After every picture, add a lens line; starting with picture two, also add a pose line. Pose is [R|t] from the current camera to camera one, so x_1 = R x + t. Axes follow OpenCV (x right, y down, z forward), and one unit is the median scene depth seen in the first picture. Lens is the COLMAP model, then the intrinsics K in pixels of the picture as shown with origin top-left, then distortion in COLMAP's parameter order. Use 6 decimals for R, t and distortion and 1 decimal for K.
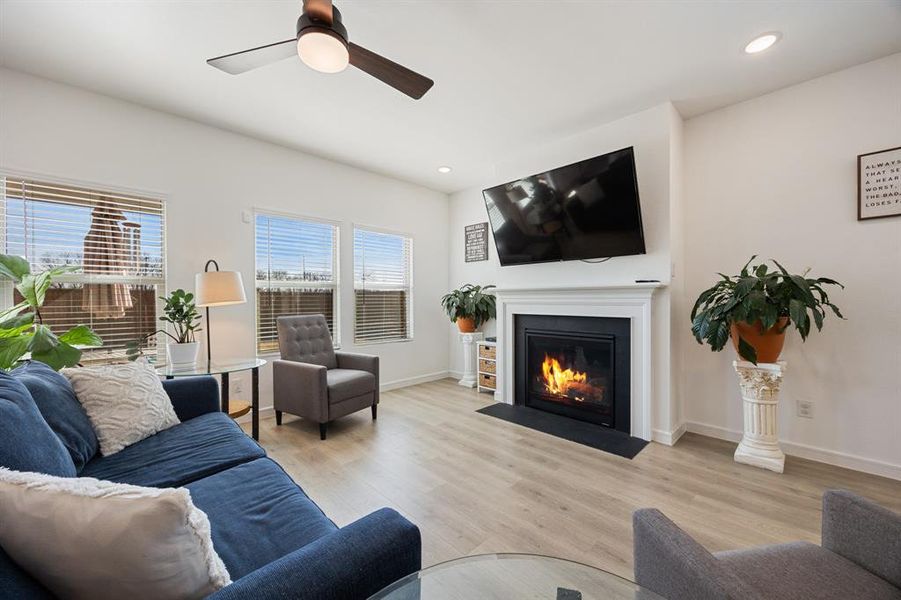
lens RADIAL K [[343.7, 0, 452.8], [0, 343.7, 299.3], [0, 0, 1]] dist [-0.001938, -0.000077]
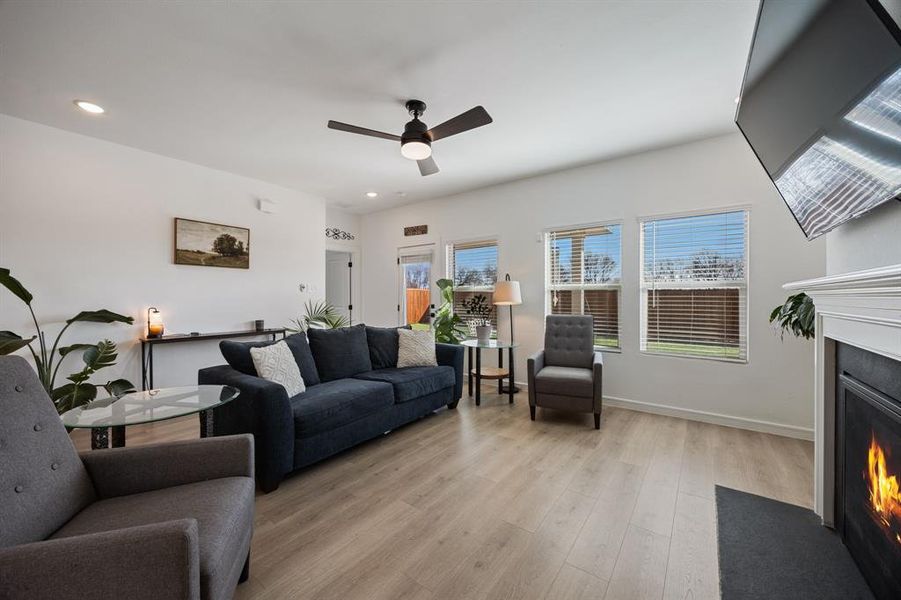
lens RADIAL K [[341.4, 0, 451.9], [0, 341.4, 301.3], [0, 0, 1]] dist [-0.001191, -0.000015]
pose [[0.165913, 0.016477, -0.986003, 0.556408], [-0.001950, 0.999864, 0.016381, -0.014594], [0.986138, -0.000795, 0.165922, 0.401184]]
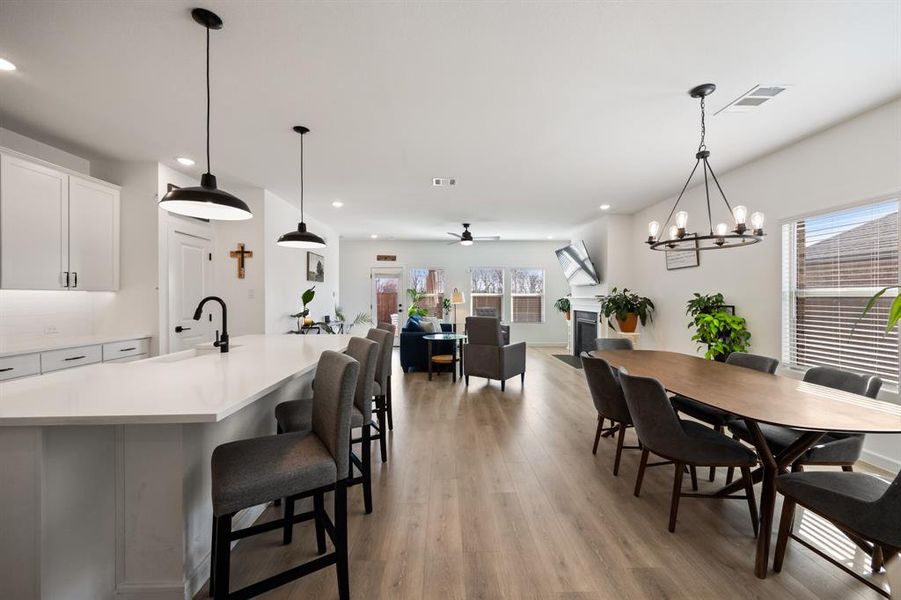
lens RADIAL K [[352.3, 0, 452.0], [0, 352.3, 296.7], [0, 0, 1]] dist [0.002175, 0.000051]
pose [[0.731823, 0.004215, -0.681481, 1.050931], [-0.003663, 0.999991, 0.002251, -0.036850], [0.681485, 0.000849, 0.731832, -0.972941]]
